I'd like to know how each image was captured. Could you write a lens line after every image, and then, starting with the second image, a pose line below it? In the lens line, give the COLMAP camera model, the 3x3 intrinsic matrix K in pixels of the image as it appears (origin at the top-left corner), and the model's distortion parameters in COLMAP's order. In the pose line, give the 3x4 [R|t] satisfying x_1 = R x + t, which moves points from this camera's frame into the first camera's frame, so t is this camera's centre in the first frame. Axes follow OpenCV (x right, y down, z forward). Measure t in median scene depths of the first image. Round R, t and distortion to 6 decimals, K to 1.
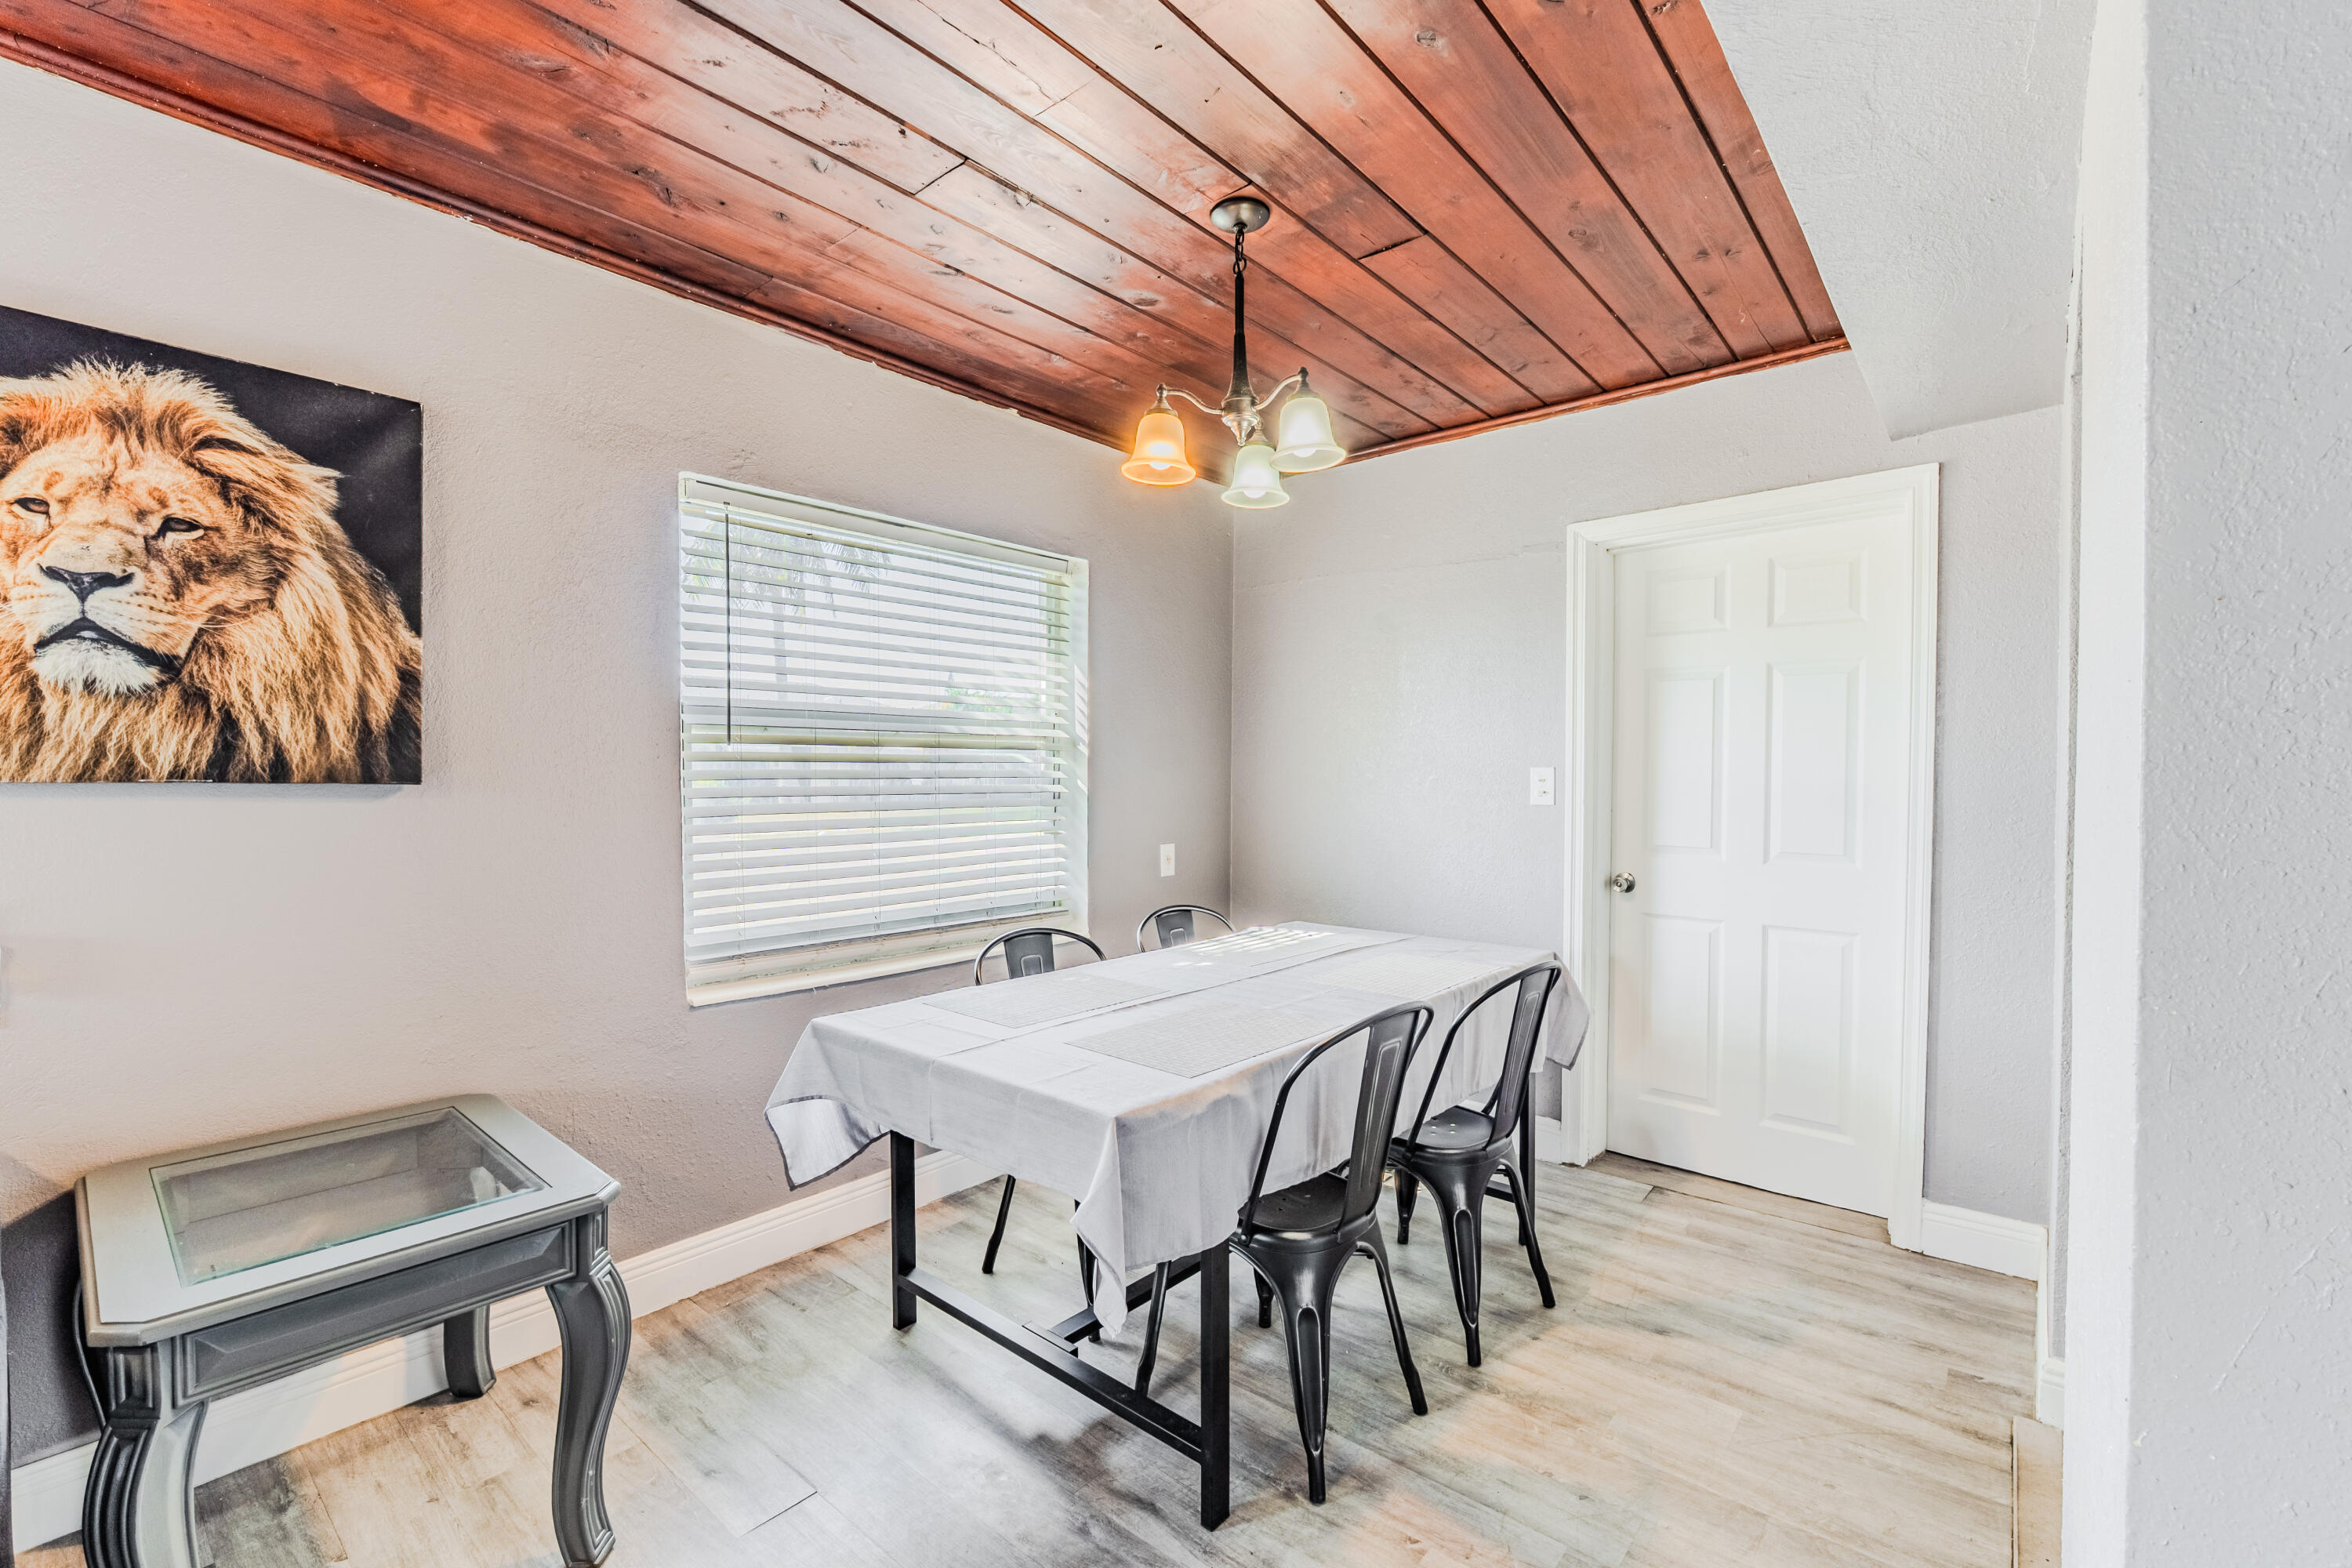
lens RADIAL K [[1029.0, 0, 1170.1], [0, 1029.0, 778.6], [0, 0, 1]] dist [-0.000604, 0.000362]
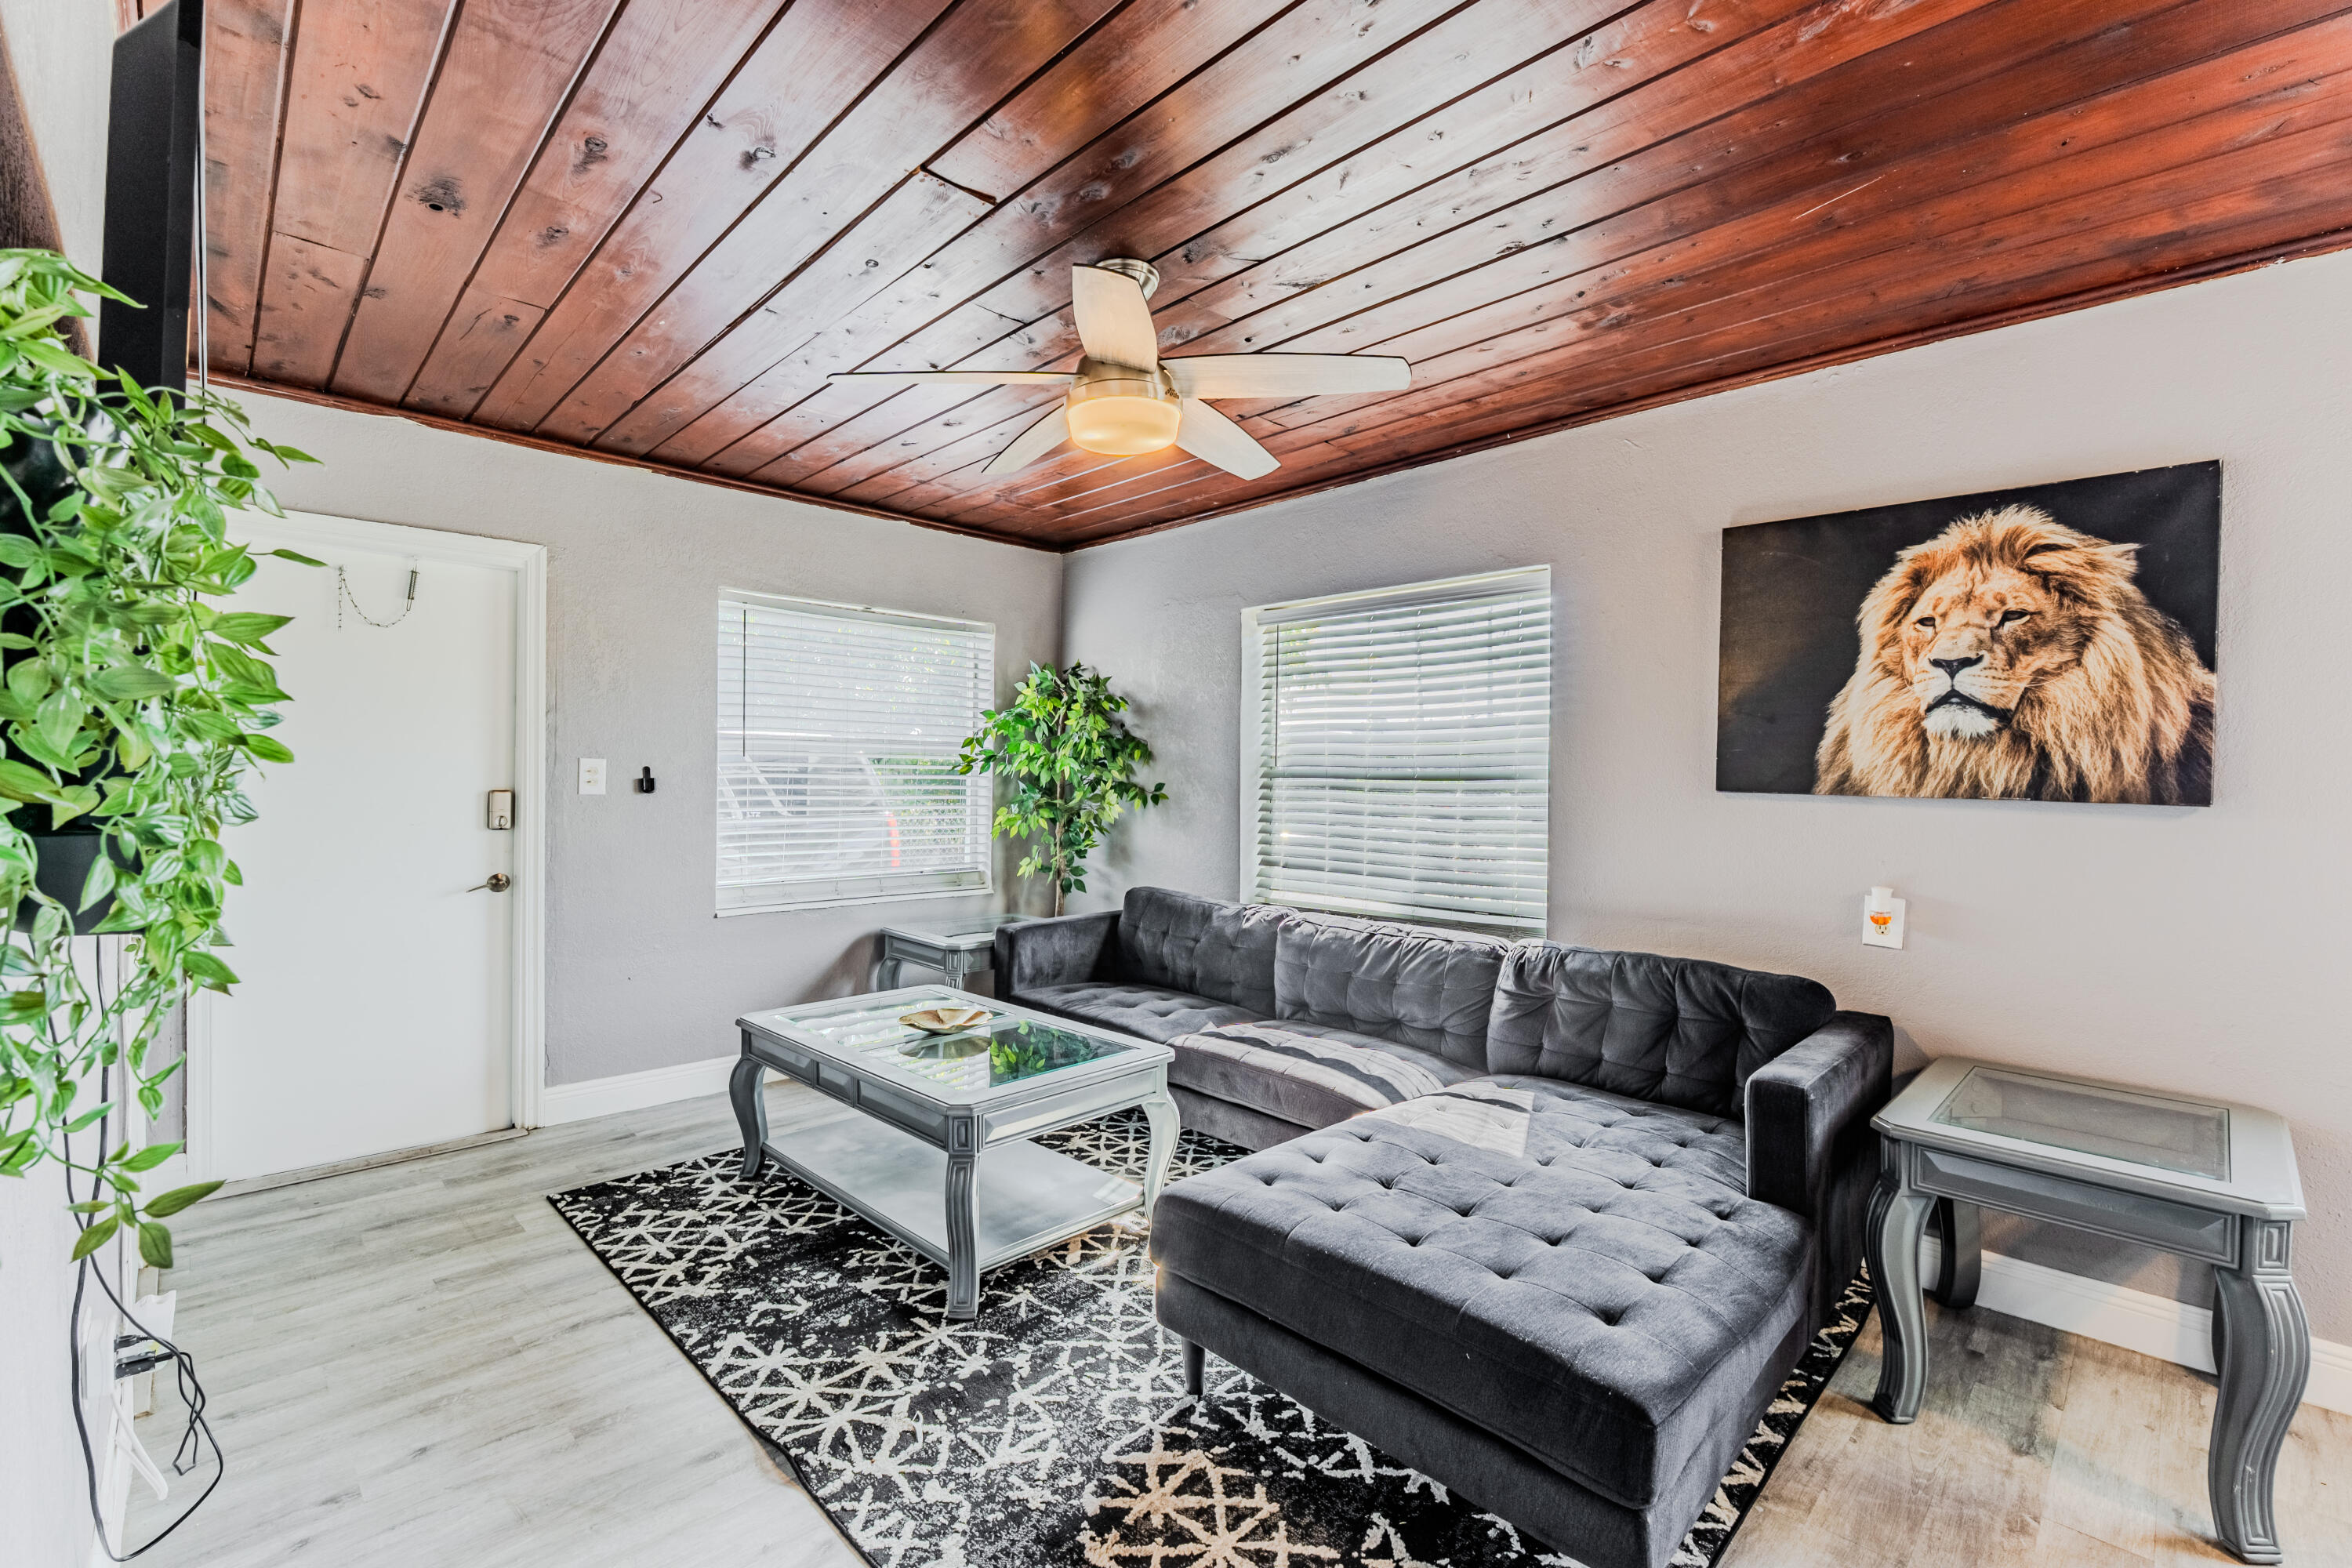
lens RADIAL K [[1029.0, 0, 1169.9], [0, 1029.0, 780.3], [0, 0, 1]] dist [-0.000604, 0.000362]
pose [[-0.071817, 0.004318, -0.997408, 0.497447], [-0.019049, 0.999802, 0.005700, -0.008589], [0.997236, 0.019409, -0.071720, -0.035695]]
